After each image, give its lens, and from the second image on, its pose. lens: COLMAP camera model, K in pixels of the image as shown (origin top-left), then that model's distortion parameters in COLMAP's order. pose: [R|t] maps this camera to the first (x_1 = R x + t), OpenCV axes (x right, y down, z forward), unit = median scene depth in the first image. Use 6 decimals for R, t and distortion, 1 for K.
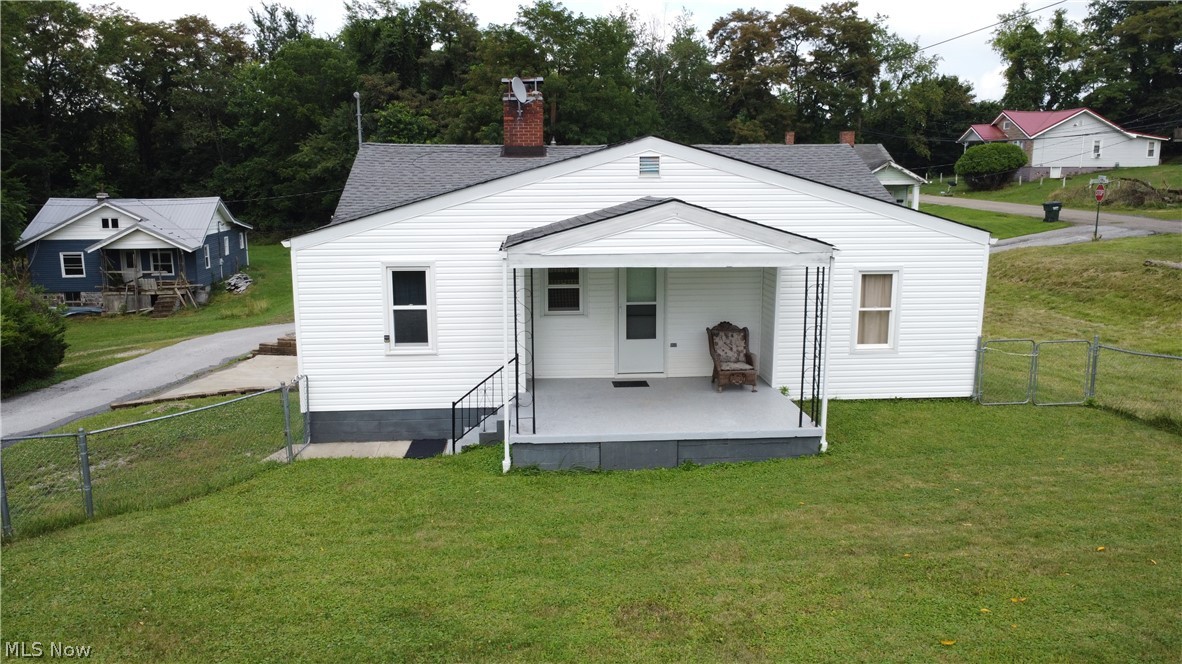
lens RADIAL K [[887.2, 0, 591.7], [0, 887.2, 332.9], [0, 0, 1]] dist [0.003688, -0.004399]
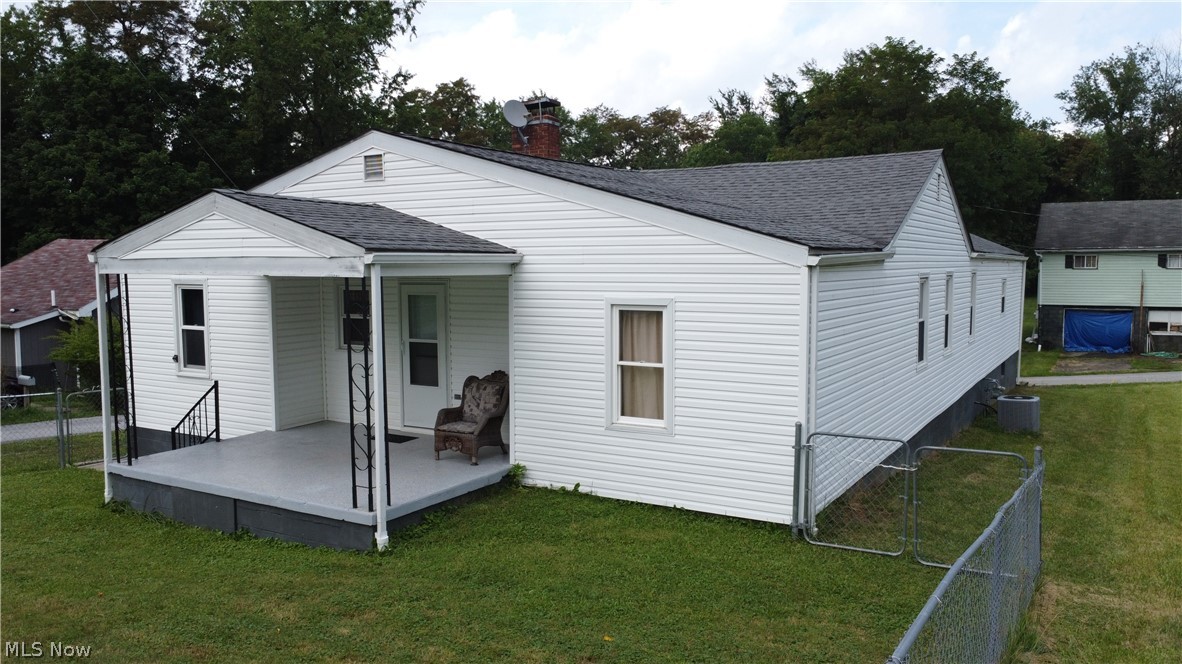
lens RADIAL K [[887.2, 0, 592.0], [0, 887.2, 330.9], [0, 0, 1]] dist [0.003688, -0.004399]
pose [[0.816000, 0.043256, -0.576431, 0.665142], [-0.100243, 0.992677, -0.067413, -0.003414], [0.569294, 0.112793, 0.814360, 0.440775]]
